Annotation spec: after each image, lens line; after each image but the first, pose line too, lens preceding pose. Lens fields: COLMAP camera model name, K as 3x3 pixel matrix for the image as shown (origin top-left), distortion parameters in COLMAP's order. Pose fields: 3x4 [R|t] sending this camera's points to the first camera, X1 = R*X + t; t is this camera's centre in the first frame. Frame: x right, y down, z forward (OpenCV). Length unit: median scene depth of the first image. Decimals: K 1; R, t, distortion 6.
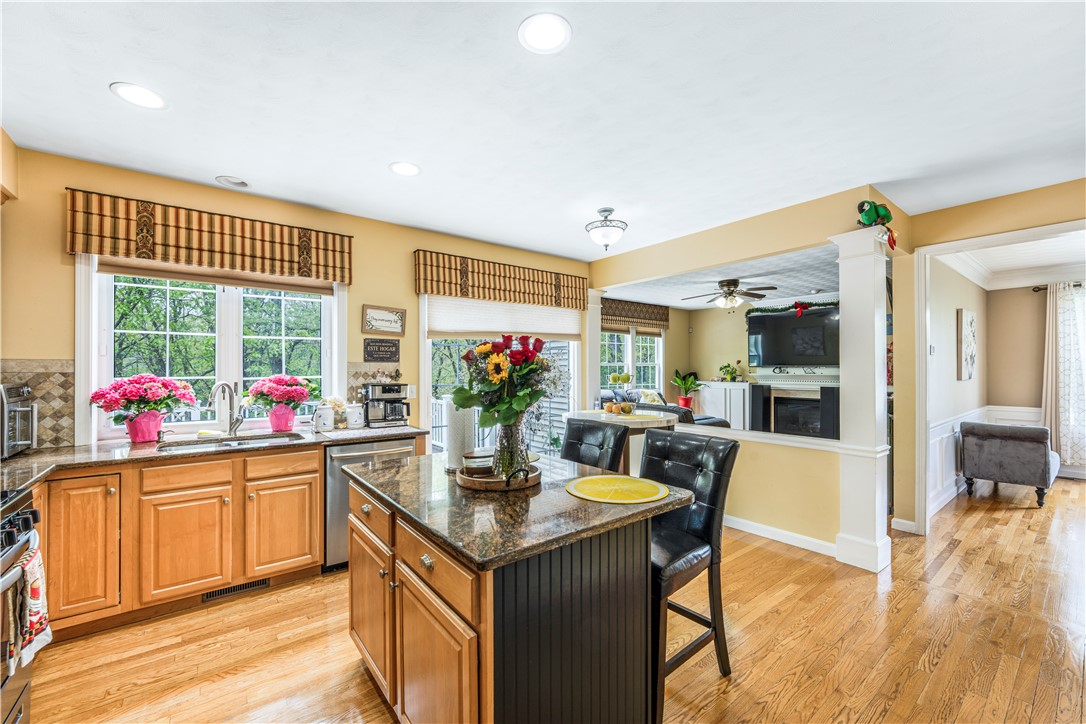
lens RADIAL K [[448.0, 0, 533.4], [0, 448.0, 364.9], [0, 0, 1]] dist [-0.011656, -0.000114]
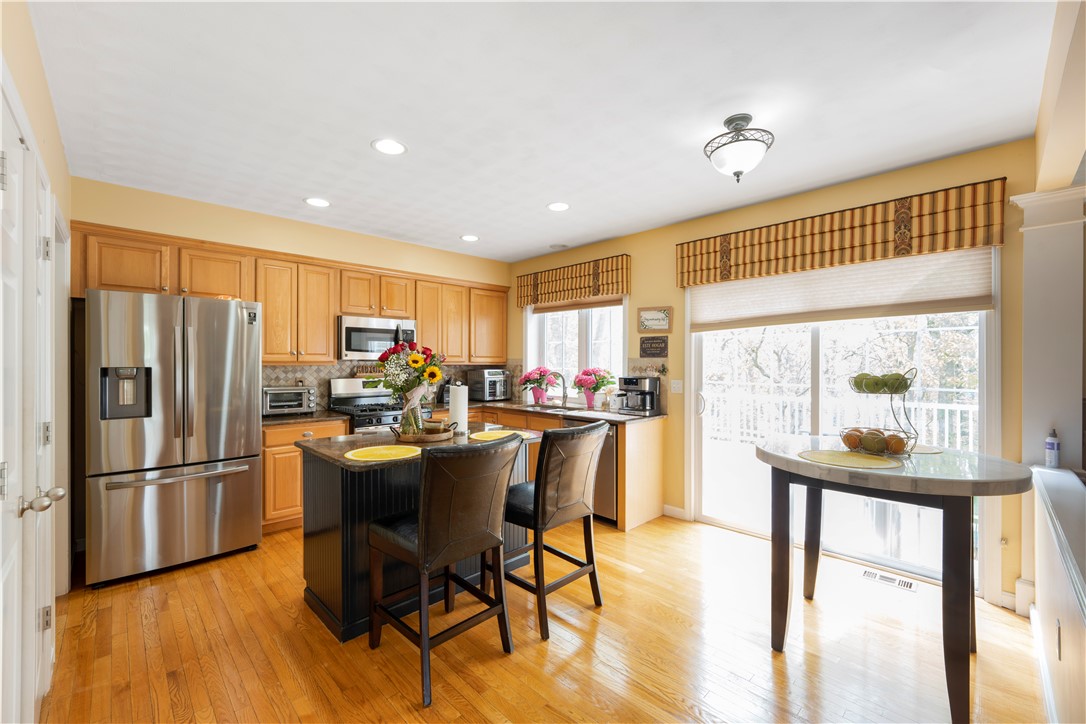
lens RADIAL K [[448.0, 0, 537.2], [0, 448.0, 362.9], [0, 0, 1]] dist [-0.011656, -0.000114]
pose [[0.108310, 0.000835, -0.994117, 0.726928], [0.010650, 0.999941, 0.002000, 0.001590], [0.994060, -0.010804, 0.108295, 0.592177]]
